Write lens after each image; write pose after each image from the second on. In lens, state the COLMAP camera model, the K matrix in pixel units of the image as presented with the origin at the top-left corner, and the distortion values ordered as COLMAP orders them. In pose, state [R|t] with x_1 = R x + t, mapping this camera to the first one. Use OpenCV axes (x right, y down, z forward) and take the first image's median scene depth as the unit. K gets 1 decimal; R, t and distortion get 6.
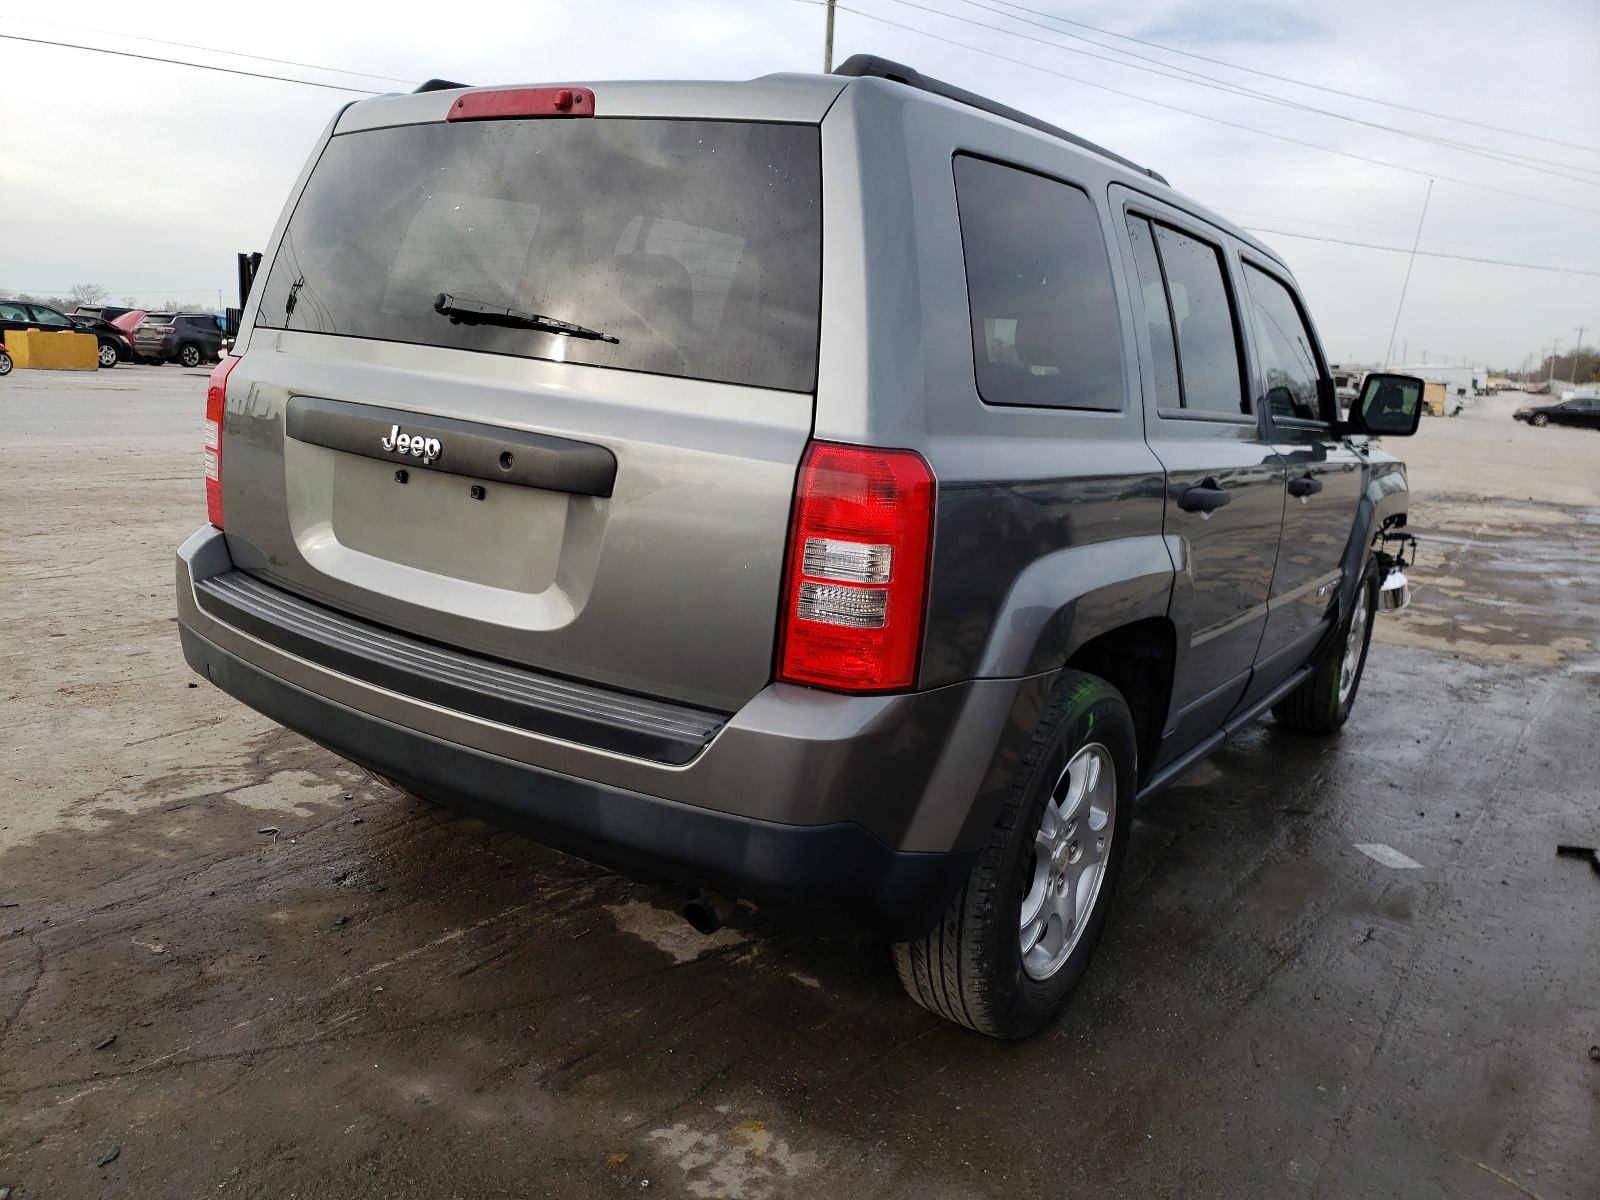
lens RADIAL K [[1264.9, 0, 799.5], [0, 1264.9, 545.8], [0, 0, 1]] dist [0.006833, -0.000344]
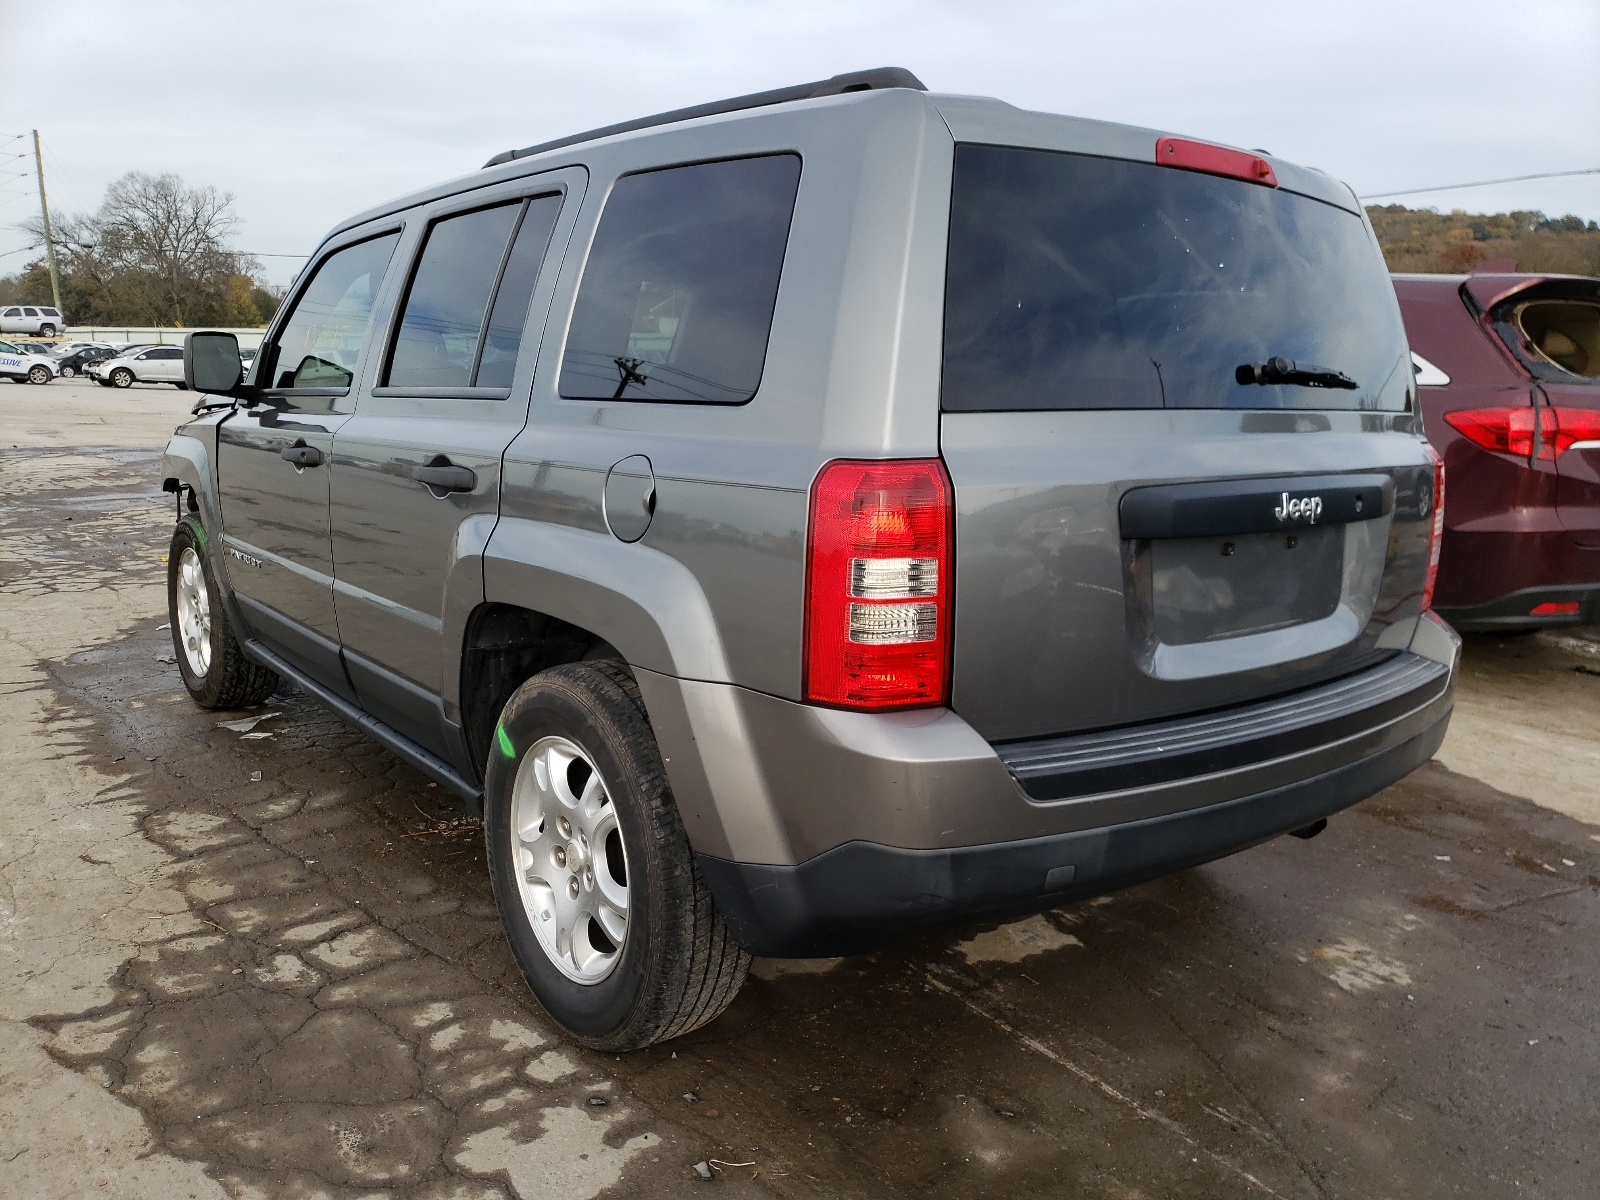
lens RADIAL K [[1151.3, 0, 795.4], [0, 1151.3, 589.8], [0, 0, 1]] dist [0.022768, -0.007122]
pose [[0.310047, -0.213167, 0.926515, -1.280532], [0.149302, 0.973365, 0.173984, -0.233342], [-0.938925, 0.084387, 0.333615, 1.054765]]
